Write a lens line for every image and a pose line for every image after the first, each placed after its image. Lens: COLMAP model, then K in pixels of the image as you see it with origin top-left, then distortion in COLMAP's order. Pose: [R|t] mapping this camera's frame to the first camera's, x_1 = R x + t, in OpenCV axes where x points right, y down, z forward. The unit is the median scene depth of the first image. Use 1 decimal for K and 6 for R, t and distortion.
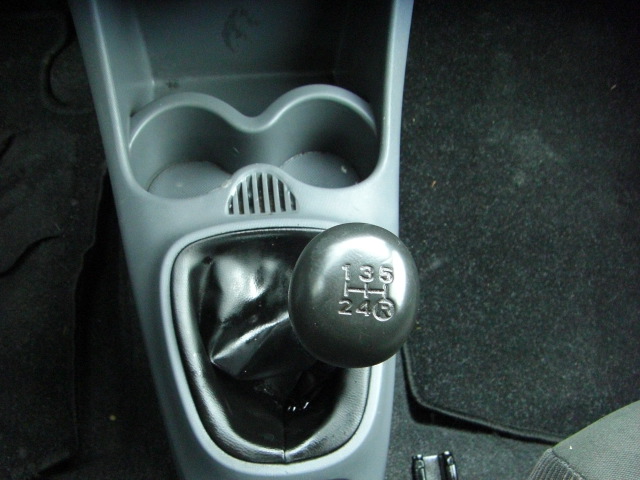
lens RADIAL K [[705.2, 0, 316.8], [0, 705.2, 242.0], [0, 0, 1]] dist [-0.199452, 0.000000]
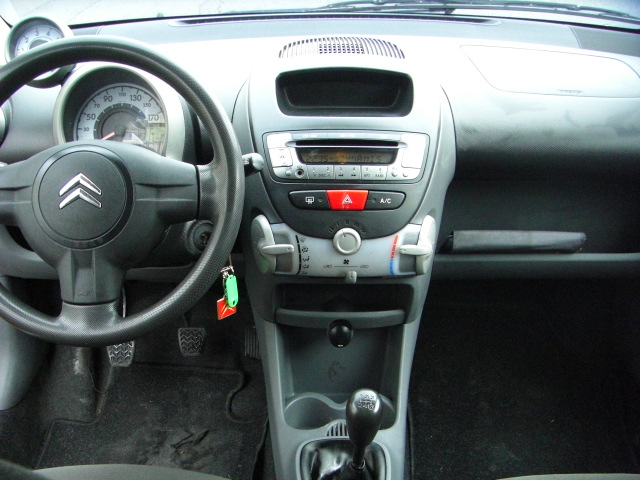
lens RADIAL K [[705.2, 0, 320.7], [0, 705.2, 238.9], [0, 0, 1]] dist [-0.199452, 0.000000]
pose [[0.990963, -0.004358, -0.134064, 0.105666], [-0.076365, 0.803356, -0.590582, 0.514364], [0.110275, 0.595483, 0.795764, -0.777176]]
